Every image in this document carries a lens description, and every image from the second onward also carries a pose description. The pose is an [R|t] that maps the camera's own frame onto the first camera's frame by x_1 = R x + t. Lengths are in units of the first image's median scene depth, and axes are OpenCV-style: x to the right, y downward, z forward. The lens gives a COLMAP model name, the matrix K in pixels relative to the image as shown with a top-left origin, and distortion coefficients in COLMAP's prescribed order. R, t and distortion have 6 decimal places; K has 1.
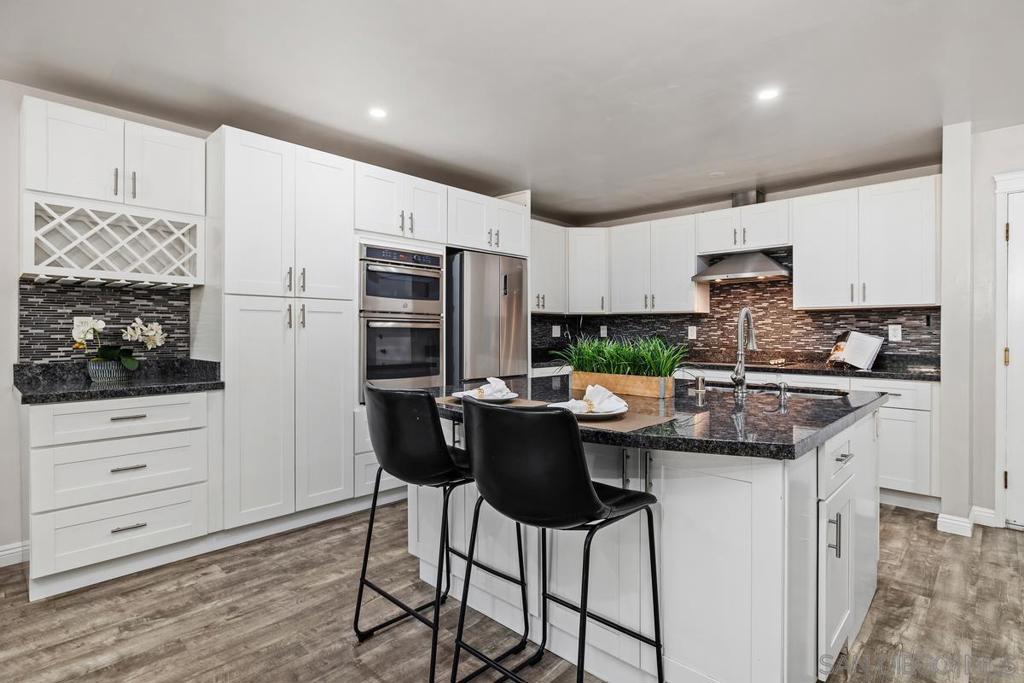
lens RADIAL K [[514.9, 0, 511.7], [0, 514.9, 329.7], [0, 0, 1]] dist [-0.001121, 0.000121]
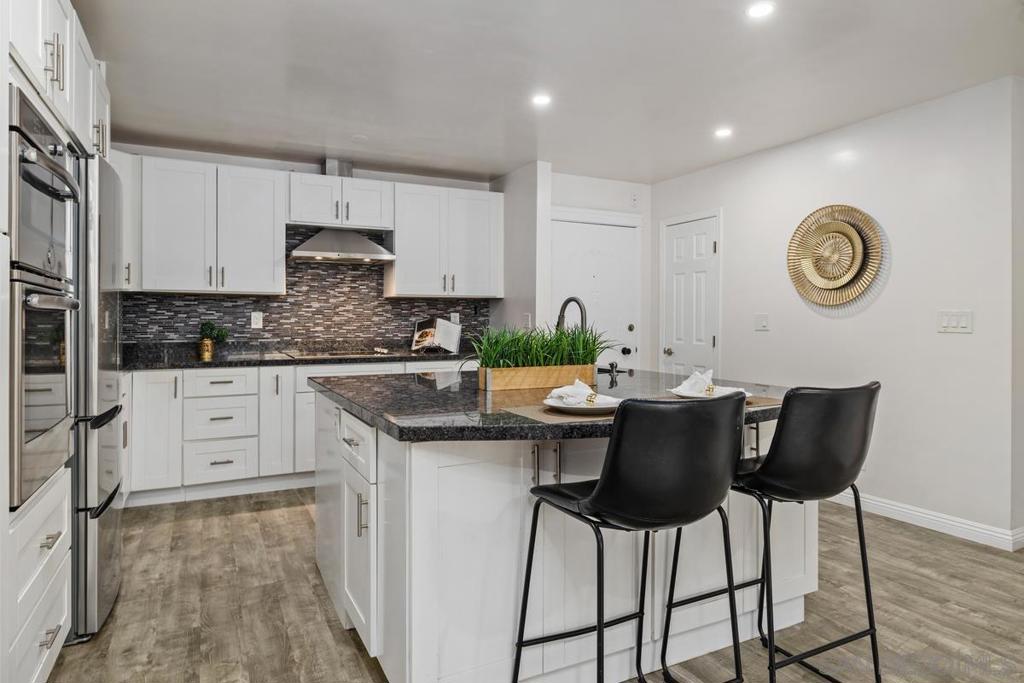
lens RADIAL K [[609.7, 0, 513.2], [0, 609.7, 320.8], [0, 0, 1]] dist [-0.003200, -0.000201]
pose [[0.338423, -0.003392, 0.940988, -0.467074], [-0.002157, 0.999988, 0.004380, 0.002081], [-0.940992, -0.003512, 0.338411, 0.396191]]
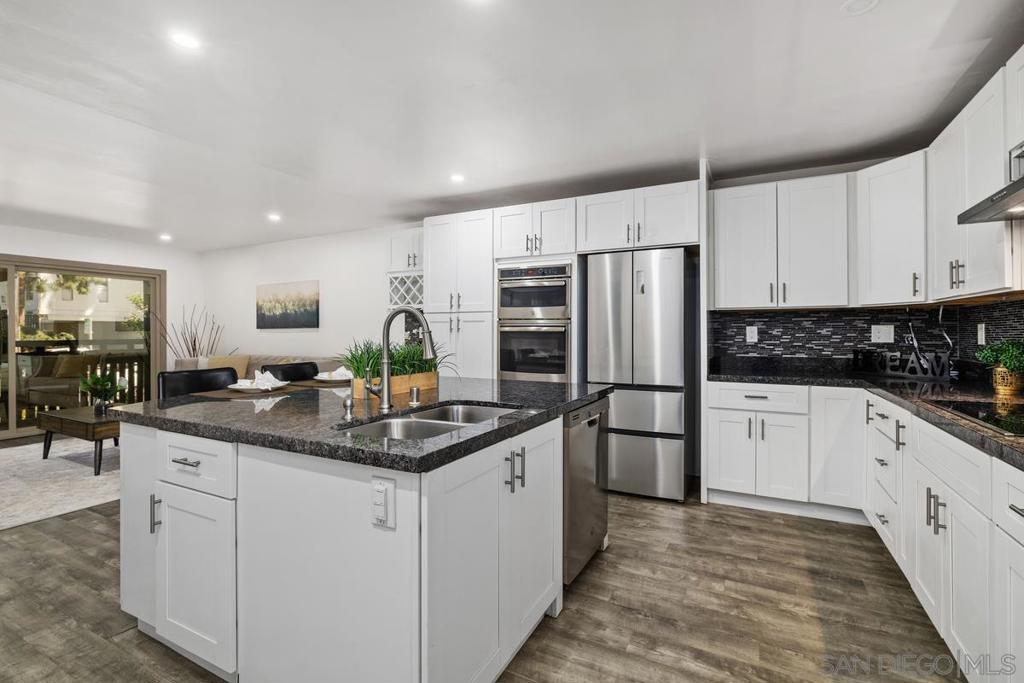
lens RADIAL K [[467.2, 0, 517.7], [0, 467.2, 333.8], [0, 0, 1]] dist [-0.000874, 0.000009]
pose [[0.278708, 0.000528, -0.960376, 0.703110], [0.004375, 0.999989, 0.001820, 0.000093], [0.960366, -0.004709, 0.278703, 0.563113]]
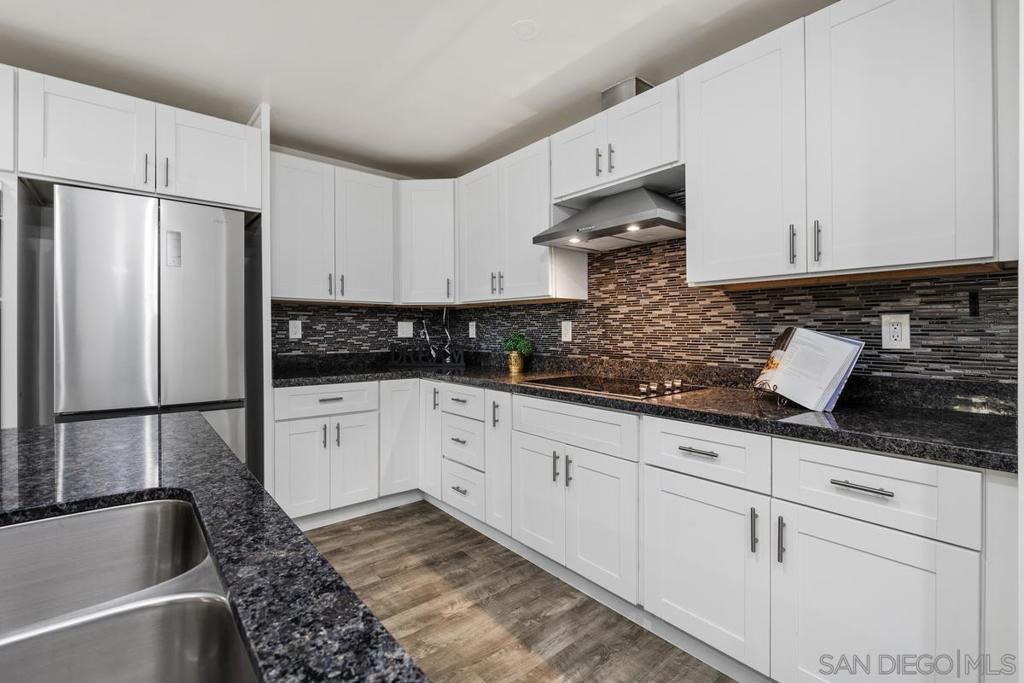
lens RADIAL K [[456.8, 0, 512.2], [0, 456.8, 332.5], [0, 0, 1]] dist [-0.003196, -0.000338]
pose [[0.993151, 0.000796, -0.116832, 0.426096], [-0.000060, 0.999980, 0.006304, 0.004518], [0.116834, -0.006254, 0.993132, 0.522535]]
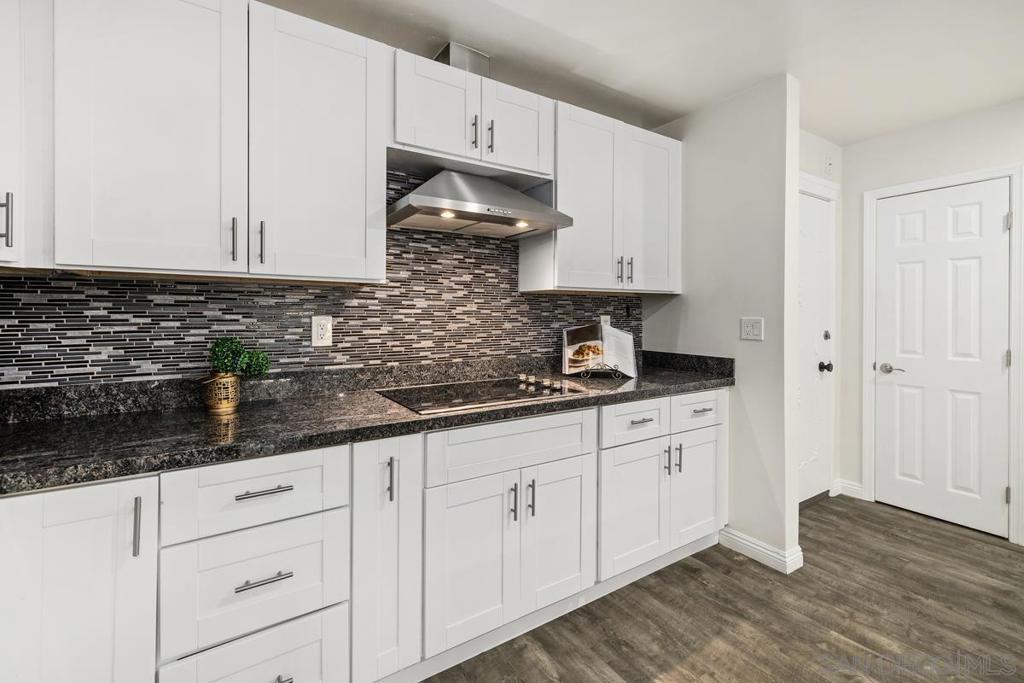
lens RADIAL K [[451.0, 0, 511.6], [0, 451.0, 314.6], [0, 0, 1]] dist [0.004237, 0.000535]
pose [[0.232295, -0.001826, 0.972644, 0.033311], [-0.002993, 0.999992, 0.002592, -0.011309], [-0.972641, -0.003513, 0.232288, 0.930213]]
